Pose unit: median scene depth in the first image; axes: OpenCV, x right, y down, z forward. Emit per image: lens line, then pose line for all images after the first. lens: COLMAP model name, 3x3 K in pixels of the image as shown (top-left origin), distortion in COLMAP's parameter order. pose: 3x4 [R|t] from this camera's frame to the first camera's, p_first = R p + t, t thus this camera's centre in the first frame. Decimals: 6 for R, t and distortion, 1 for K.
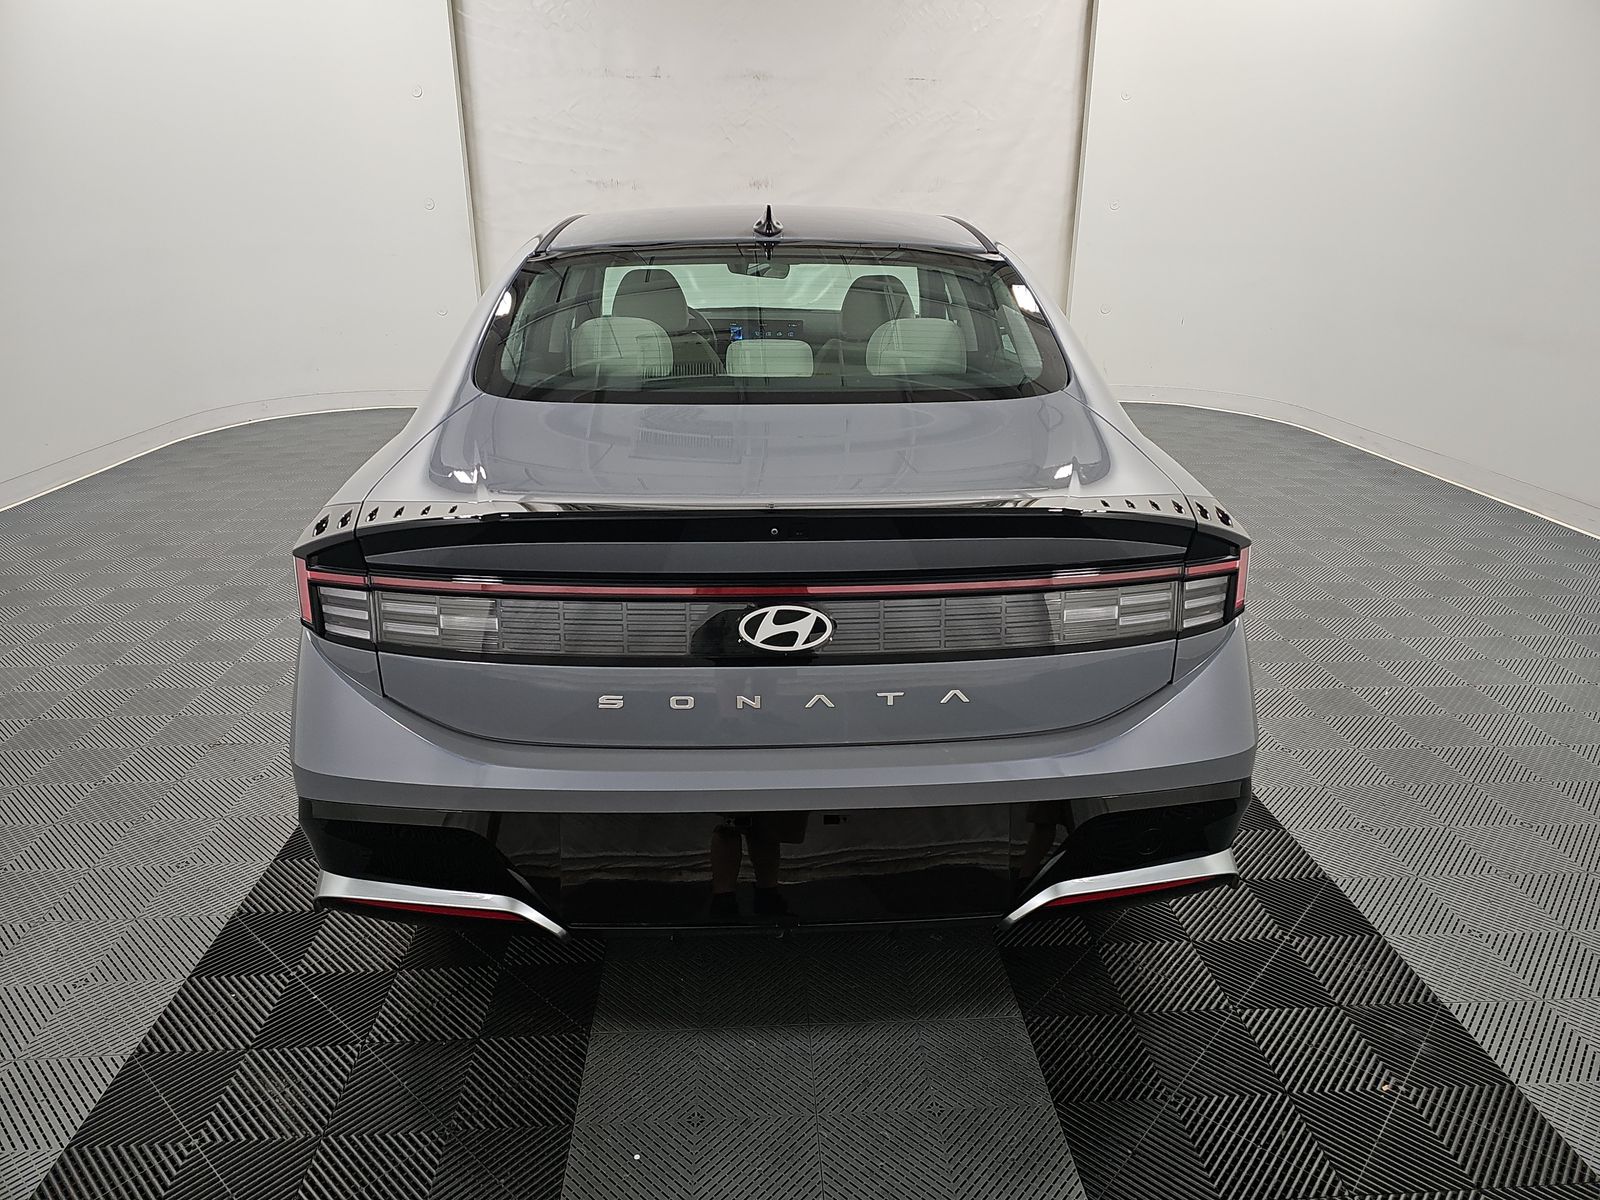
lens RADIAL K [[1064.0, 0, 799.7], [0, 1064.0, 612.2], [0, 0, 1]] dist [0.054691, -0.053192]
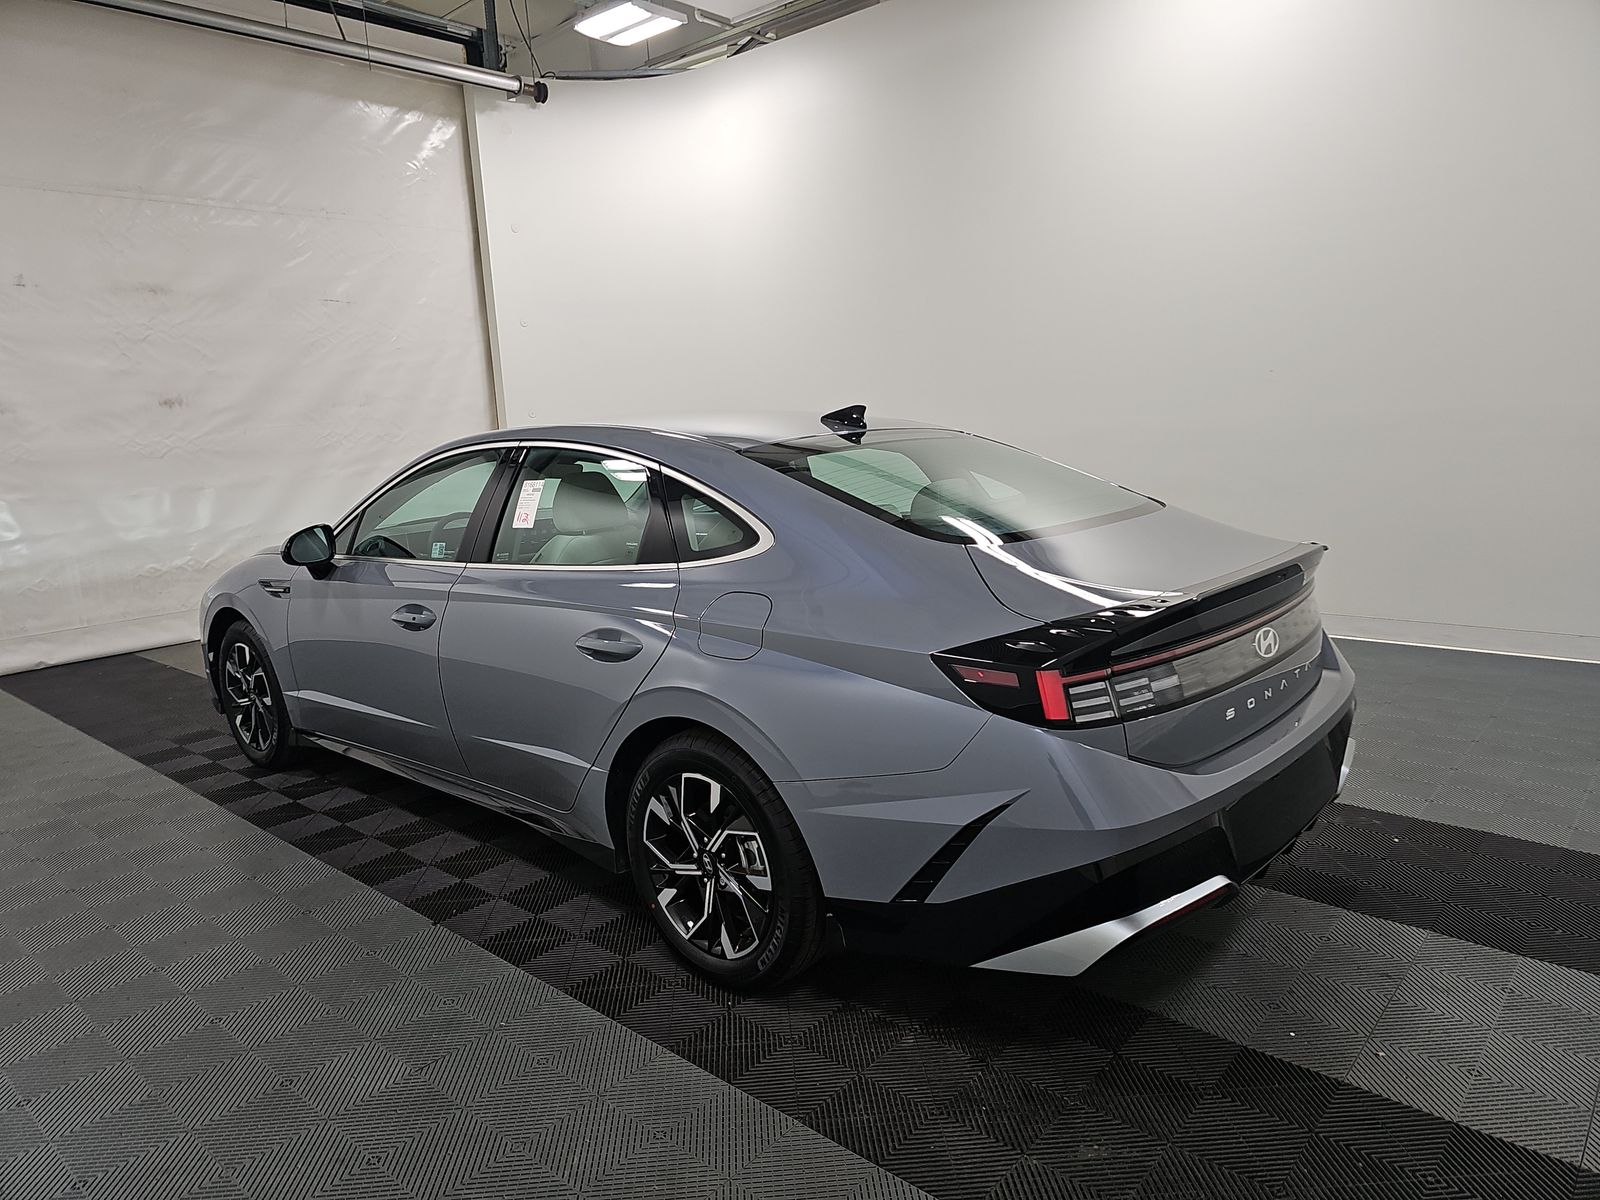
lens RADIAL K [[1064.0, 0, 799.7], [0, 1064.0, 612.2], [0, 0, 1]] dist [0.054691, -0.053192]
pose [[0.696376, -0.164888, 0.698478, -1.548202], [0.289430, 0.955118, -0.063086, -0.123287], [-0.656727, 0.246092, 0.712845, 0.302581]]
